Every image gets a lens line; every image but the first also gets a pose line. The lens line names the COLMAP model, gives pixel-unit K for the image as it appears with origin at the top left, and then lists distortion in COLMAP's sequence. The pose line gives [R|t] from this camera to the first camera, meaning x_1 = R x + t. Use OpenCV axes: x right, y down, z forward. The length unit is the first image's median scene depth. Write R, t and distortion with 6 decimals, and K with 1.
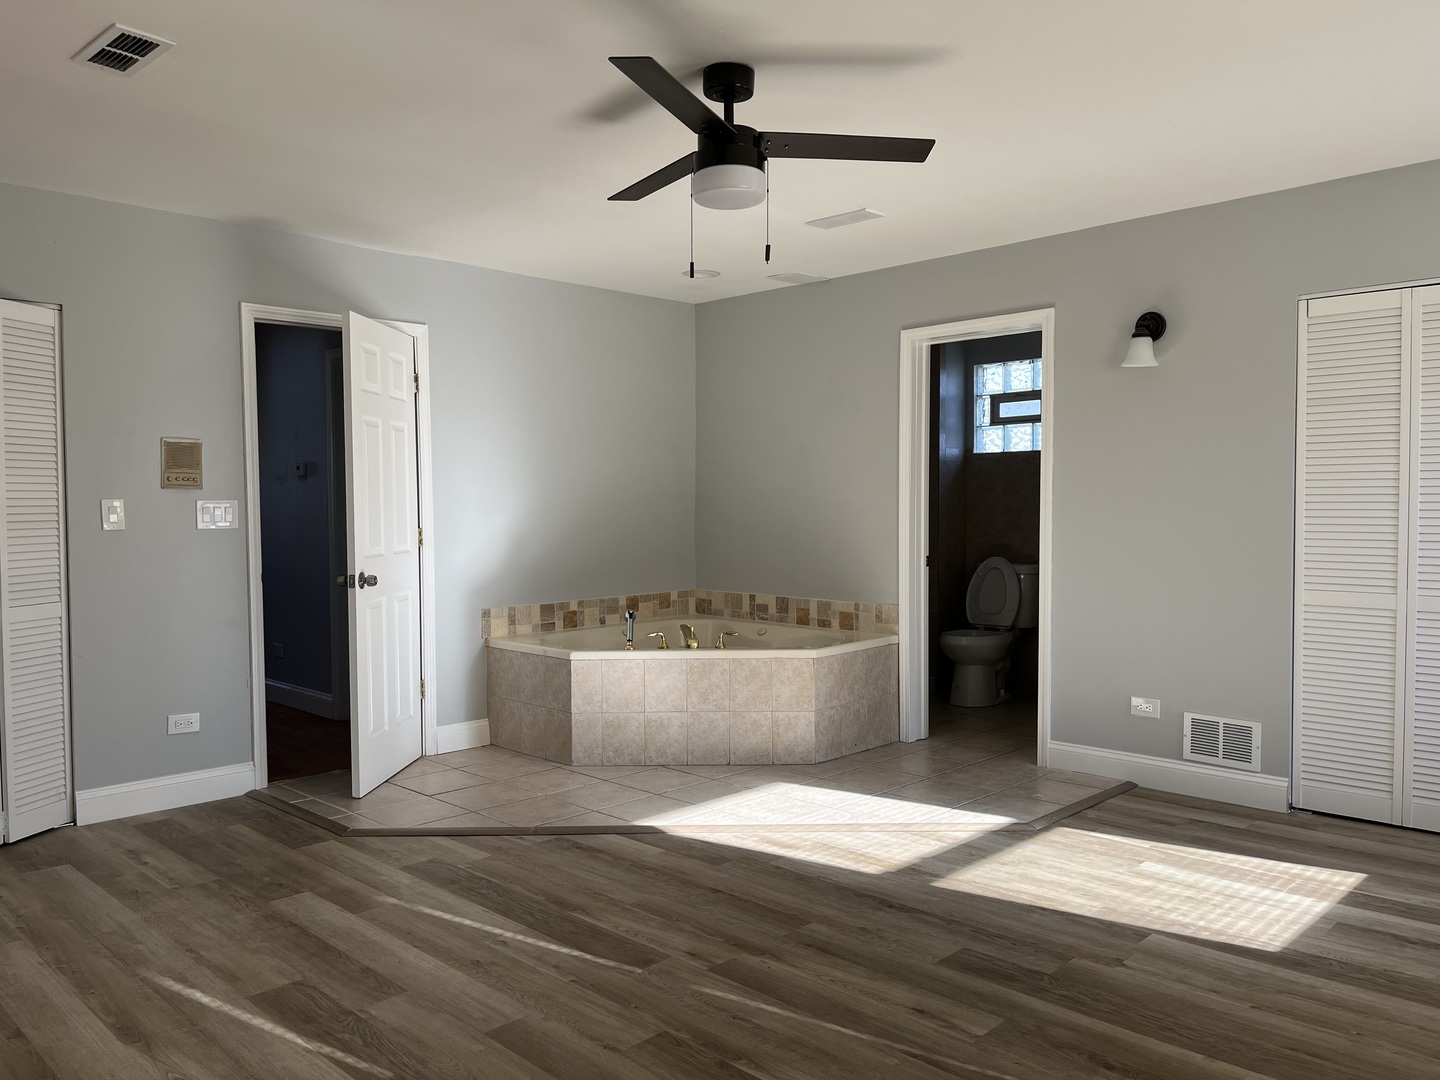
lens RADIAL K [[1083.0, 0, 724.3], [0, 1083.0, 539.8], [0, 0, 1]] dist [0.061979, -0.082601]
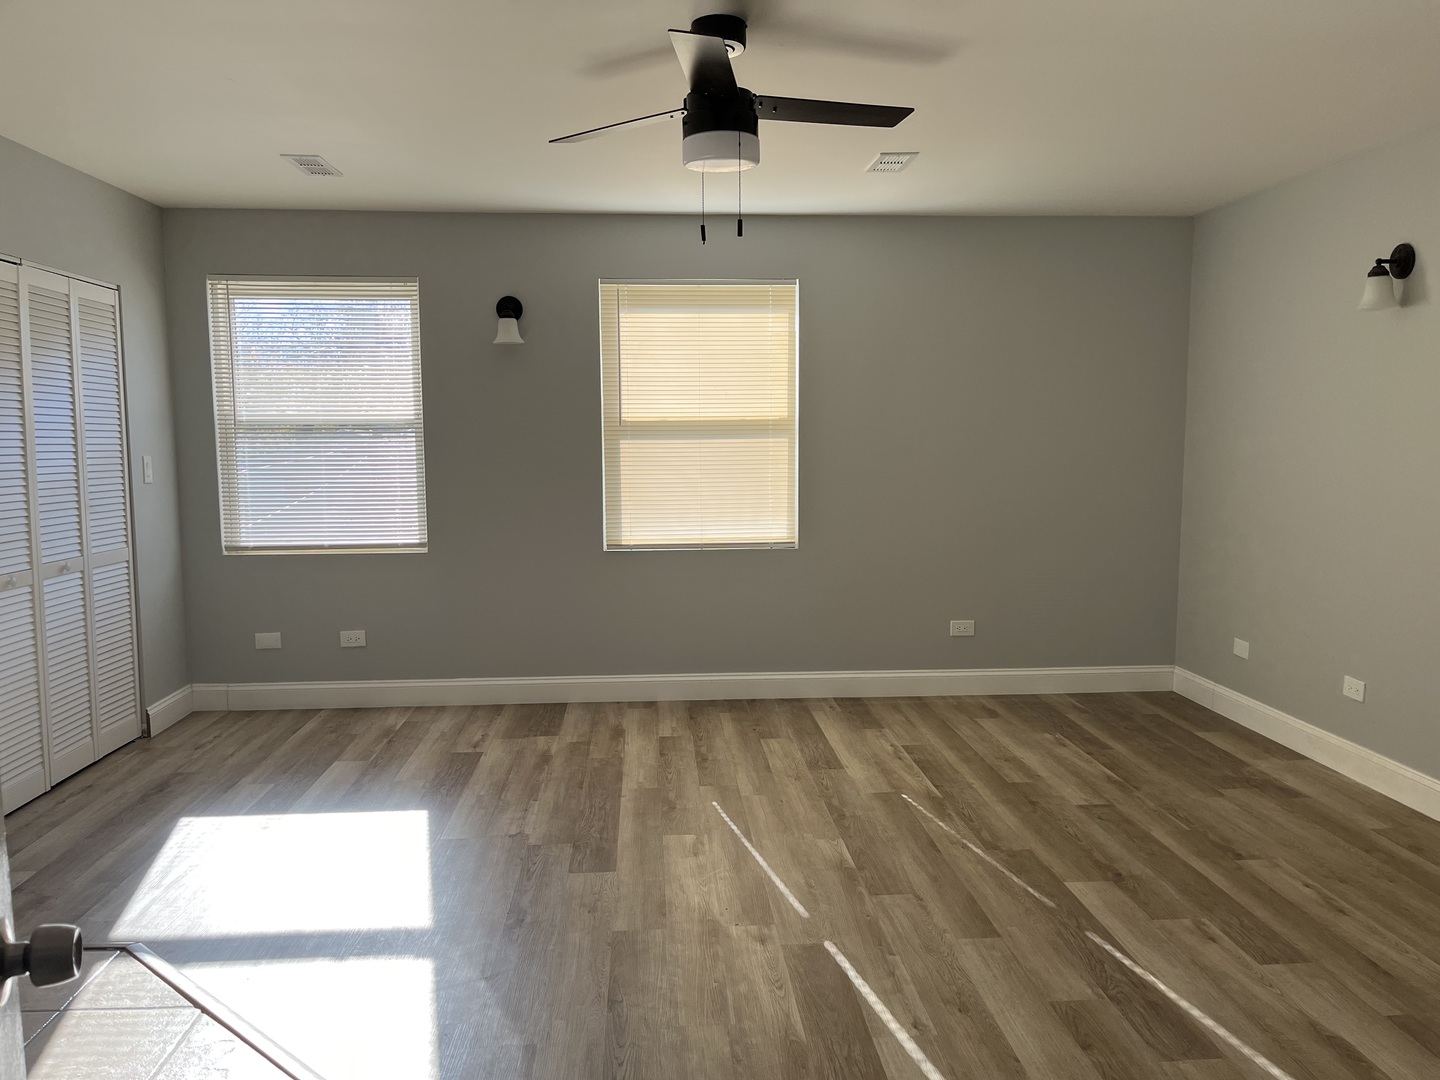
lens RADIAL K [[1083.0, 0, 723.3], [0, 1083.0, 542.6], [0, 0, 1]] dist [0.061979, -0.082601]
pose [[-0.745123, -0.052991, 0.664819, -0.706925], [0.032841, 0.992714, 0.115935, -0.102581], [-0.666118, 0.108219, -0.737953, 1.894929]]
